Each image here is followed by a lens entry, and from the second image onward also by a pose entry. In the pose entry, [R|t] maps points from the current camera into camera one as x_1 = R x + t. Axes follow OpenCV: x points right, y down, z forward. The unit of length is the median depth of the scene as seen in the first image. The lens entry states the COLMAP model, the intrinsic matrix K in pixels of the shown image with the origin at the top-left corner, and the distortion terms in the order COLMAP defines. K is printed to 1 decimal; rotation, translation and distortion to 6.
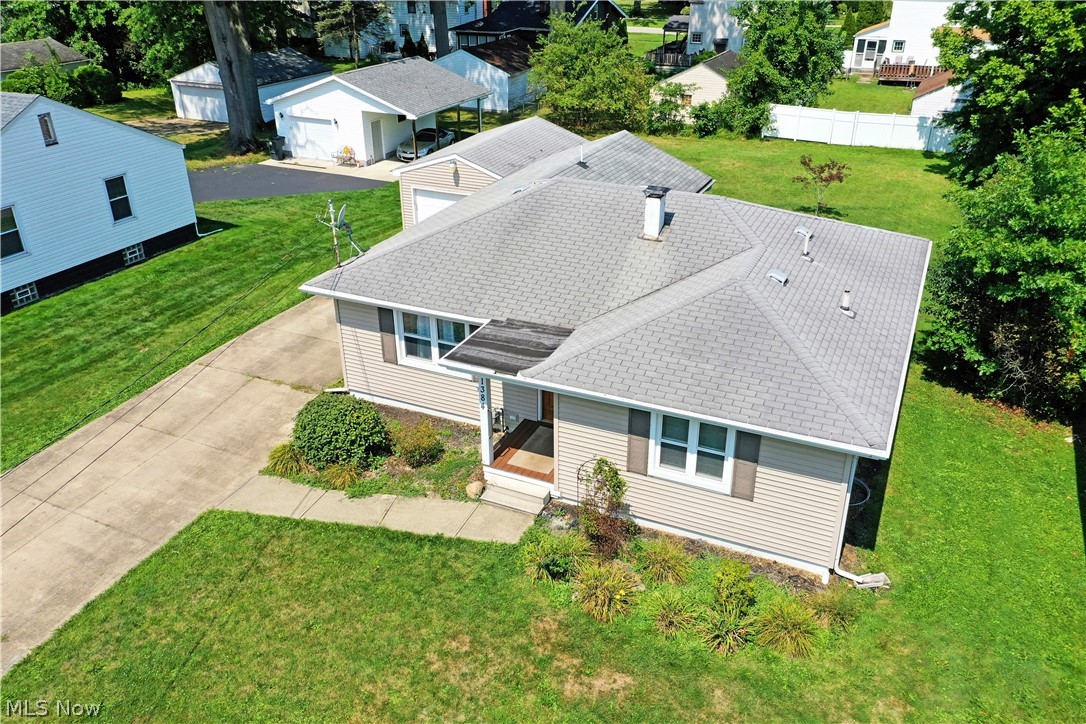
lens RADIAL K [[863.8, 0, 540.4], [0, 863.8, 361.8], [0, 0, 1]] dist [0.022696, -0.002171]
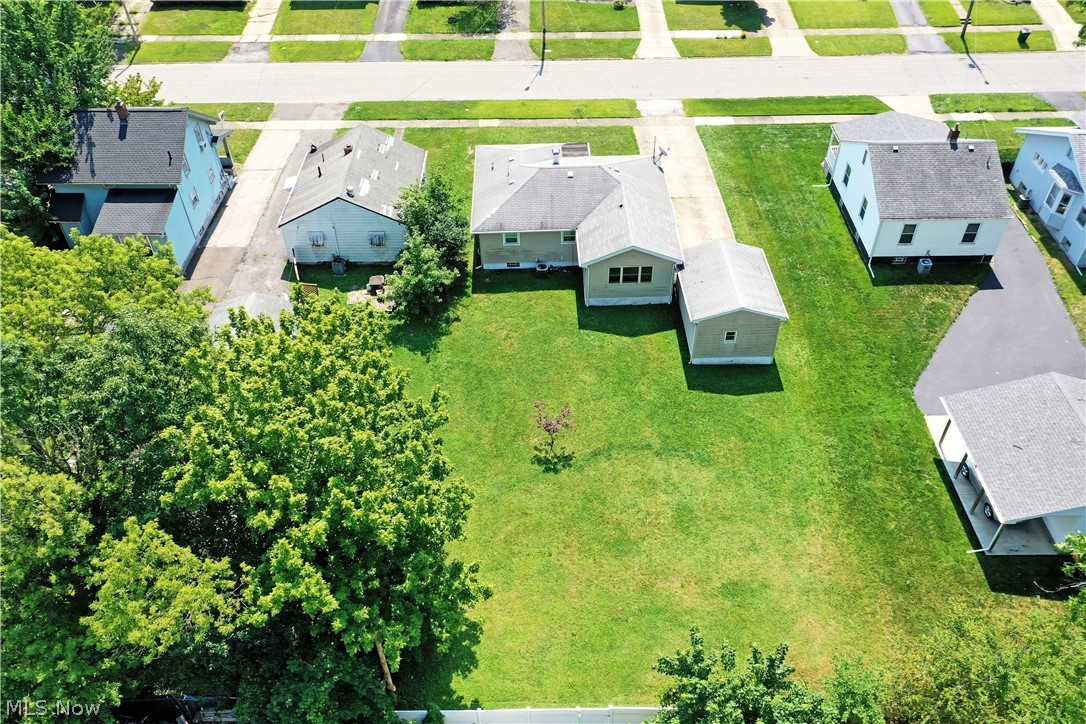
lens RADIAL K [[862.1, 0, 543.0], [0, 862.1, 362.0], [0, 0, 1]] dist [0.032211, 0.000454]
pose [[-0.896838, 0.316714, -0.308827, 0.487444], [-0.179318, 0.377916, 0.908309, -0.960731], [0.404385, 0.869984, -0.282136, 0.894884]]
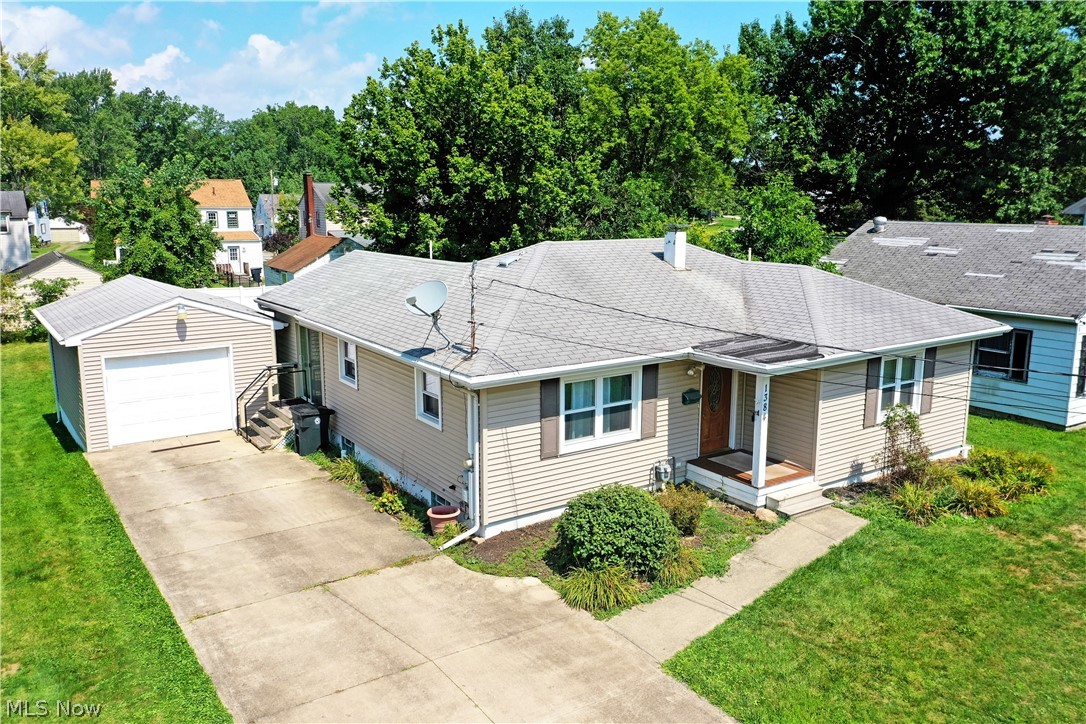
lens RADIAL K [[863.8, 0, 540.4], [0, 863.8, 361.8], [0, 0, 1]] dist [0.022696, -0.002171]
pose [[0.517101, -0.156434, 0.841508, -0.326536], [0.382993, 0.921529, -0.064037, -0.012864], [-0.765456, 0.355405, 0.536437, 0.217461]]
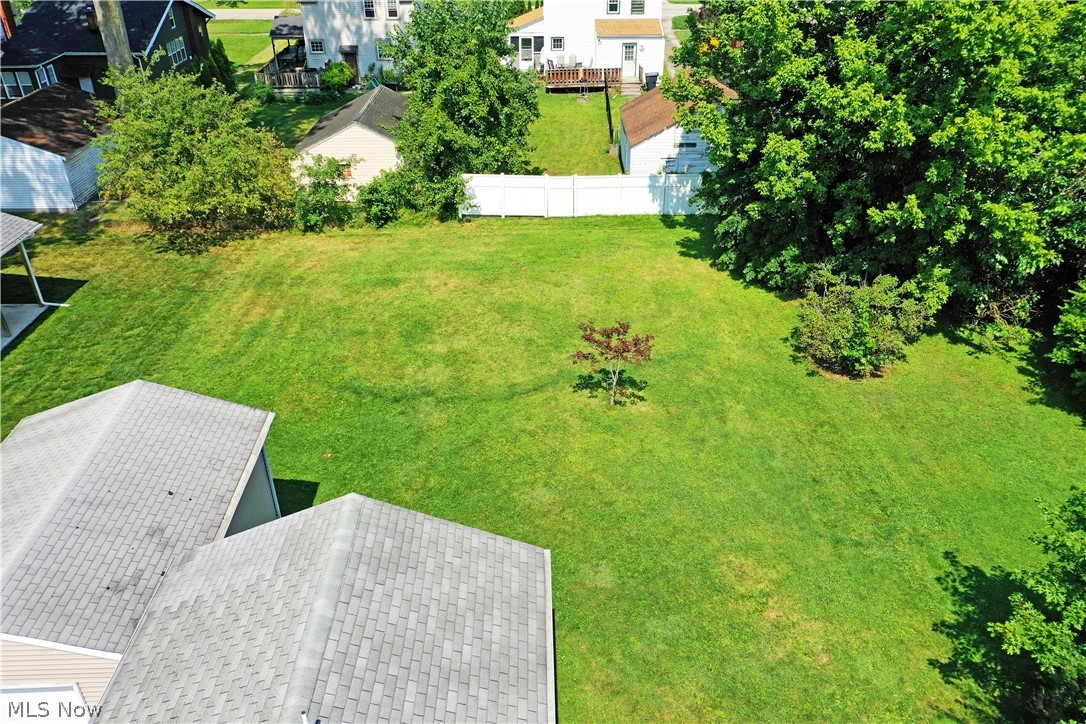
lens RADIAL K [[863.8, 0, 540.4], [0, 863.8, 361.8], [0, 0, 1]] dist [0.022696, -0.002171]
pose [[0.903866, -0.224660, 0.364079, 0.017976], [0.200134, 0.974202, 0.104291, -0.202457], [-0.378116, -0.021401, 0.925511, 0.279324]]
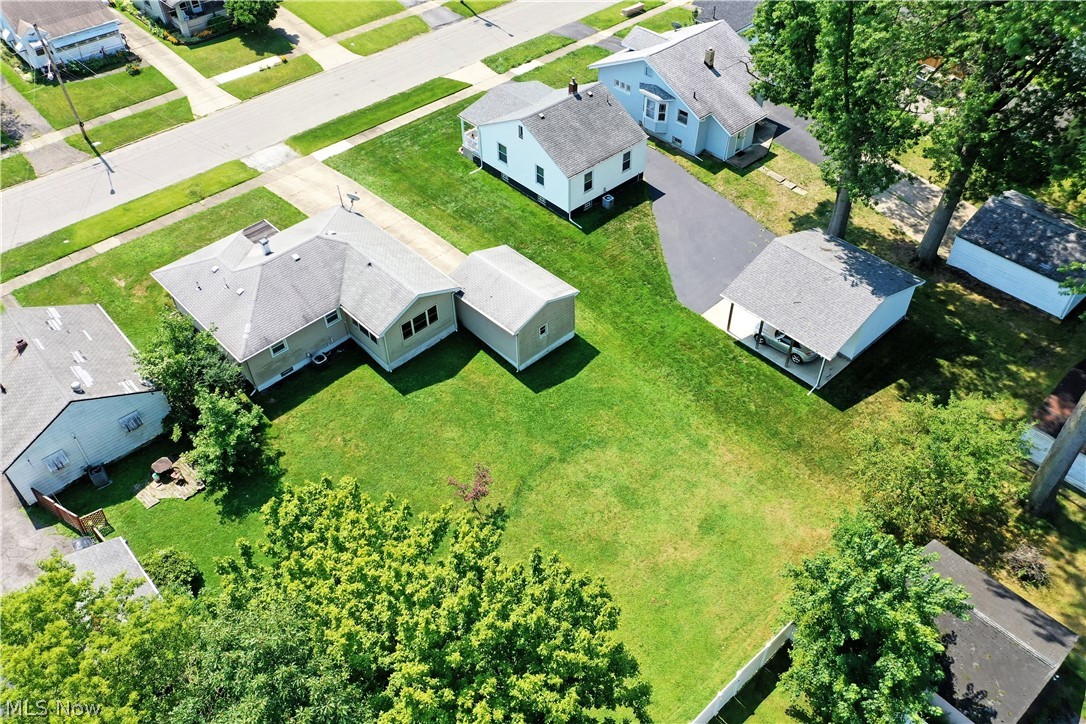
lens RADIAL K [[863.8, 0, 540.4], [0, 863.8, 361.8], [0, 0, 1]] dist [0.022696, -0.002171]
pose [[-0.370940, 0.665191, -0.648016, 0.674293], [-0.398299, 0.516400, 0.758082, -0.886853], [0.838905, 0.539307, 0.073392, 0.631125]]
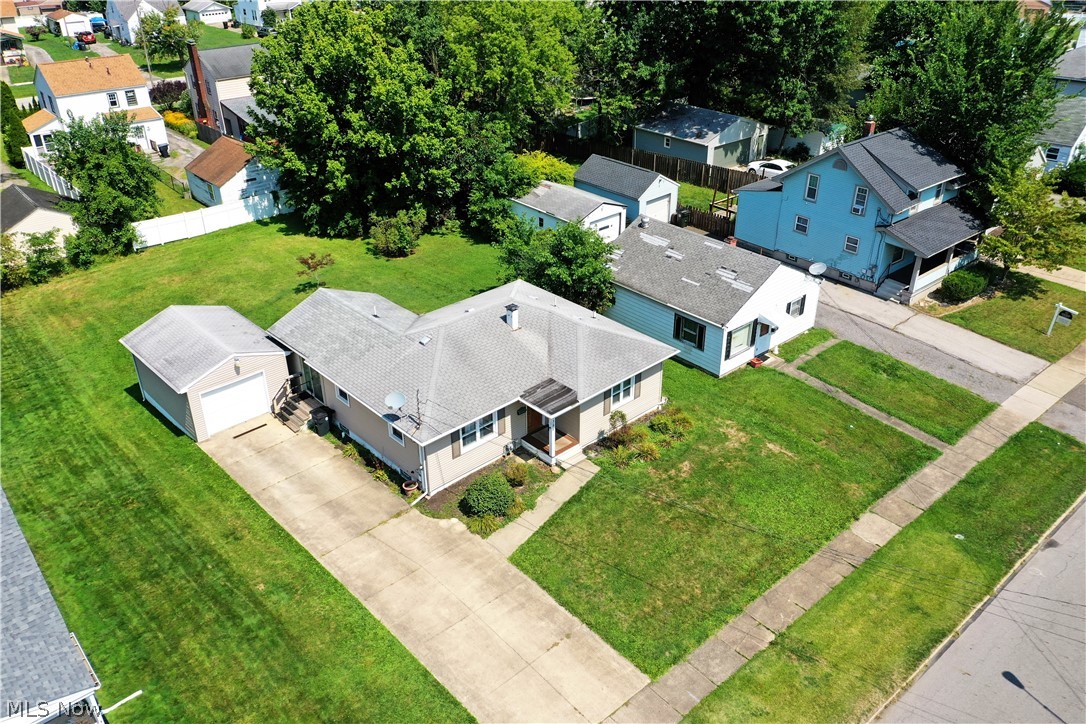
lens RADIAL K [[863.8, 0, 540.4], [0, 863.8, 361.8], [0, 0, 1]] dist [0.022696, -0.002171]
pose [[0.380893, -0.448648, 0.808477, -0.561331], [0.422059, 0.862343, 0.279698, -0.228257], [-0.822671, 0.234691, 0.517816, -0.031662]]
